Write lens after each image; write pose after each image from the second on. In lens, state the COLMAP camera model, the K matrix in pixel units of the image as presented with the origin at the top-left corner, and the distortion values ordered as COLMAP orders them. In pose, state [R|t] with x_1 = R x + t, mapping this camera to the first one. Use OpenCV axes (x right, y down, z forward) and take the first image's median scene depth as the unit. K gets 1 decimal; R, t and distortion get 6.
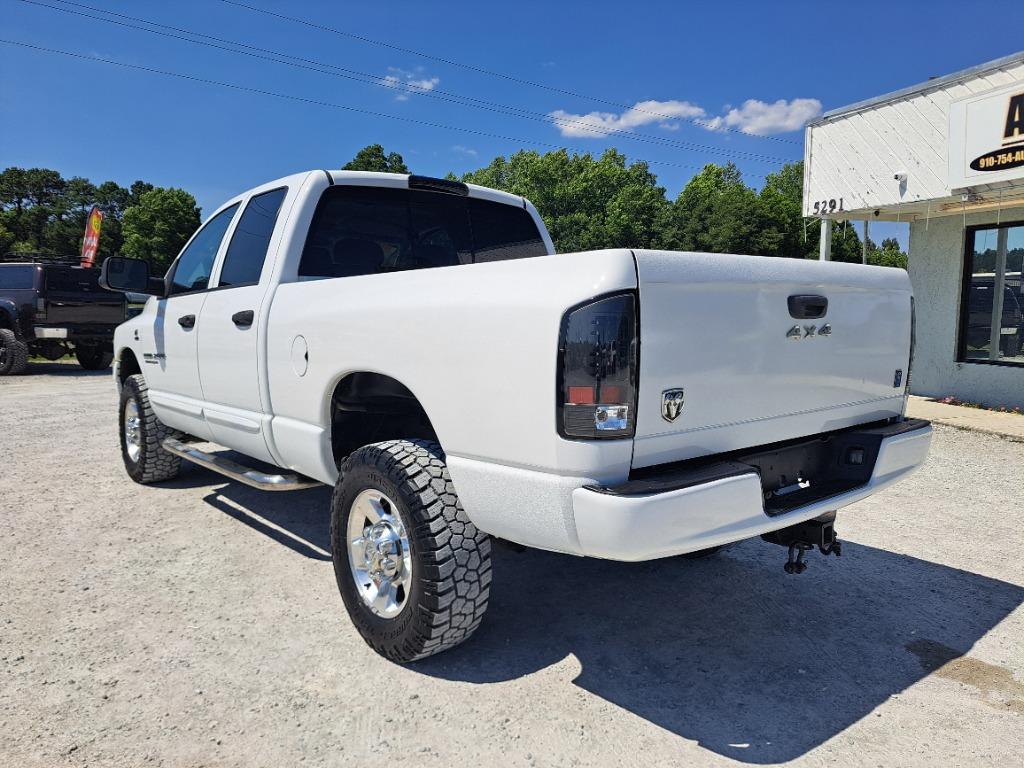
lens RADIAL K [[735.0, 0, 519.8], [0, 735.0, 390.0], [0, 0, 1]] dist [0.018932, -0.005272]
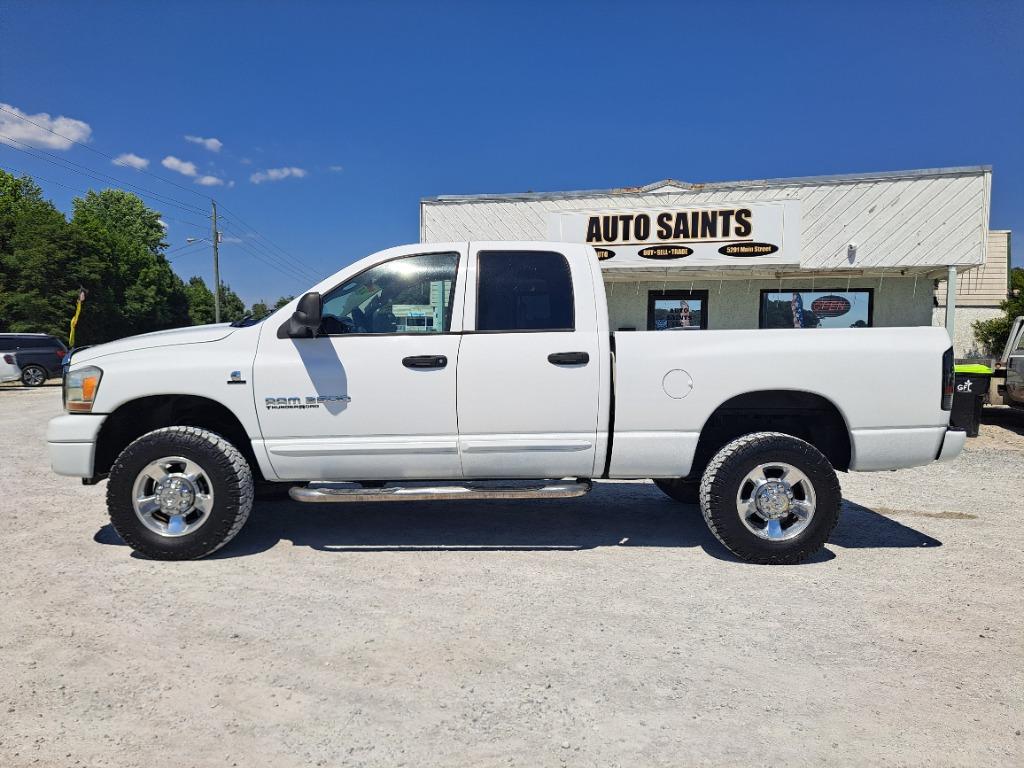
lens RADIAL K [[731.9, 0, 508.2], [0, 731.9, 386.9], [0, 0, 1]] dist [0.025820, -0.005930]
pose [[0.638994, -0.035601, 0.768388, -0.683544], [0.074250, 0.997118, -0.015548, -0.019222], [-0.765620, 0.066988, 0.639796, 0.149711]]
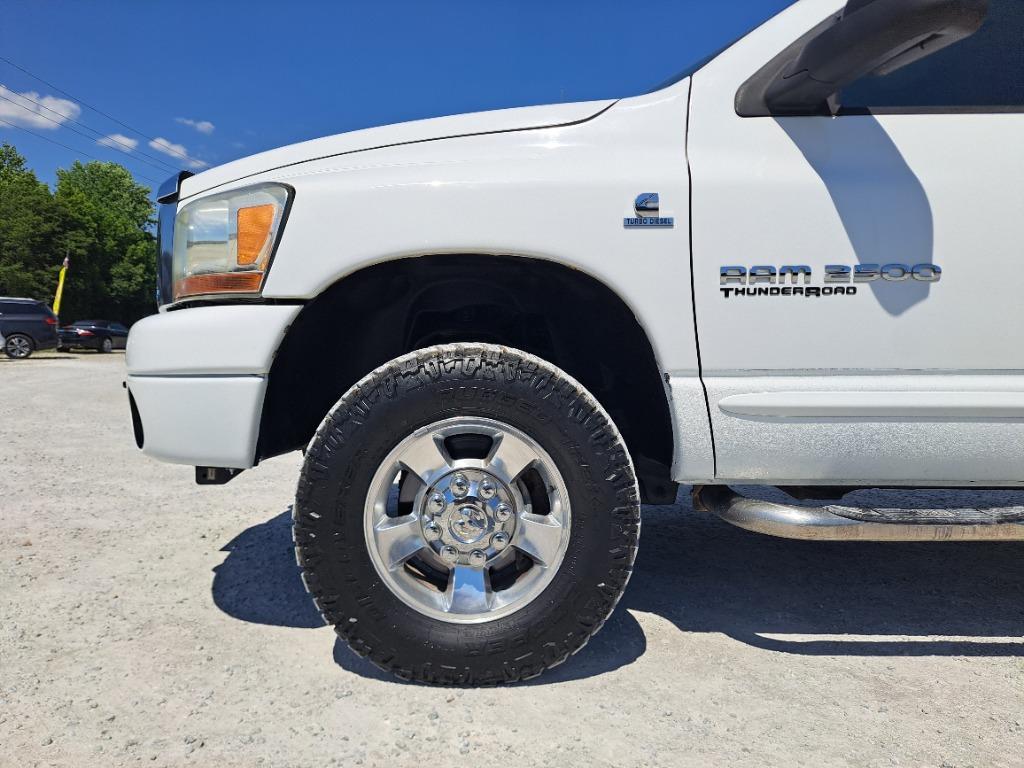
lens RADIAL K [[742.3, 0, 515.4], [0, 742.3, 380.0], [0, 0, 1]] dist [0.024348, -0.003113]
pose [[0.623393, -0.029815, 0.781340, -0.570046], [0.060090, 0.998144, -0.009854, -0.000396], [-0.779596, 0.053093, 0.624028, 0.595244]]
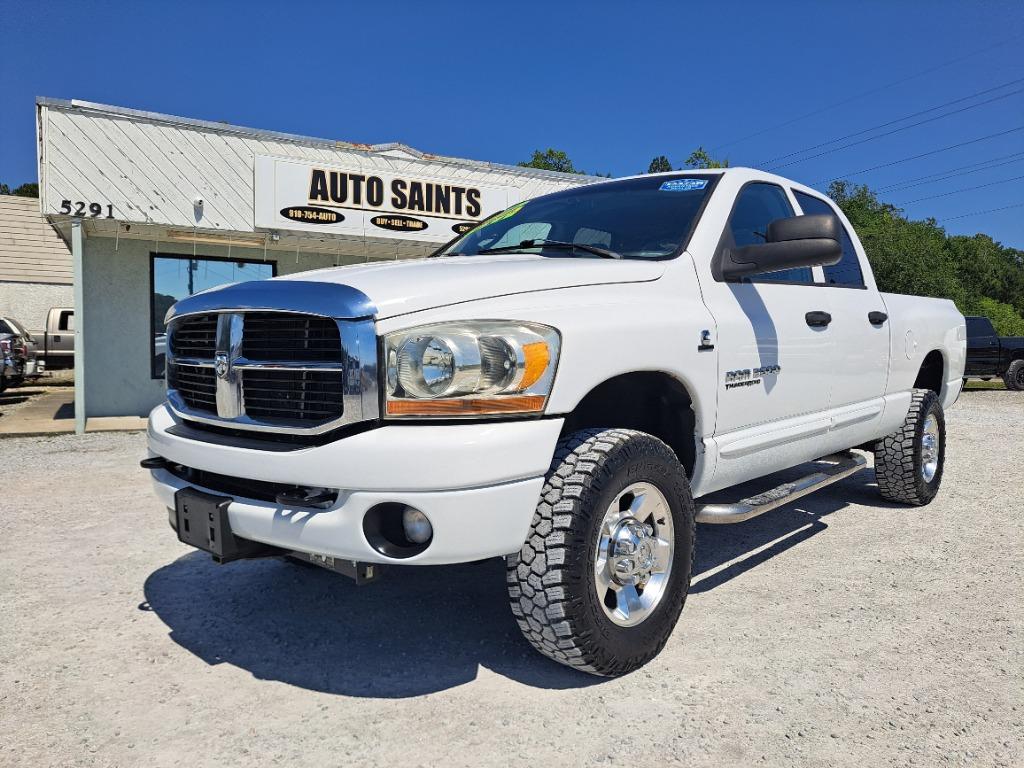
lens RADIAL K [[735.0, 0, 519.8], [0, 735.0, 390.0], [0, 0, 1]] dist [0.018932, -0.005272]
pose [[-0.126104, -0.060565, 0.990167, -0.720998], [0.101553, 0.992103, 0.073617, -0.064430], [-0.986805, 0.109838, -0.118957, 0.843202]]
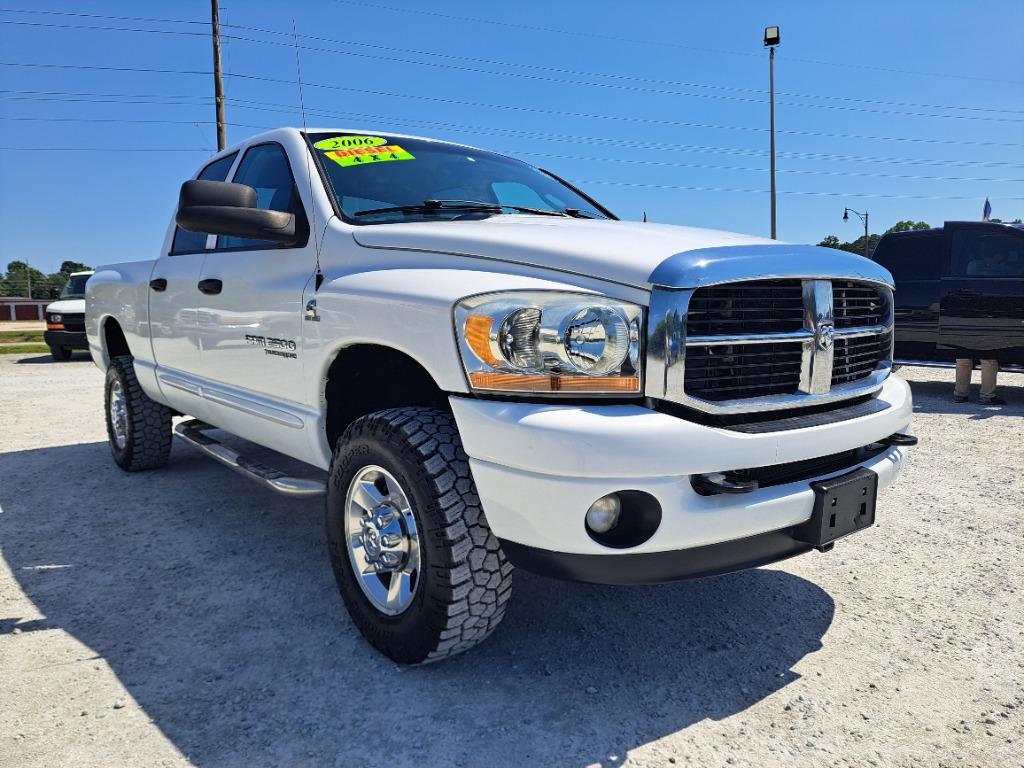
lens RADIAL K [[754.7, 0, 512.9], [0, 754.7, 402.0], [0, 0, 1]] dist [-0.002057, -0.002879]
pose [[-0.999903, -0.000229, 0.013901, -0.246183], [0.003036, 0.972136, 0.234399, -0.110734], [-0.013567, 0.234418, -0.972041, 1.243312]]
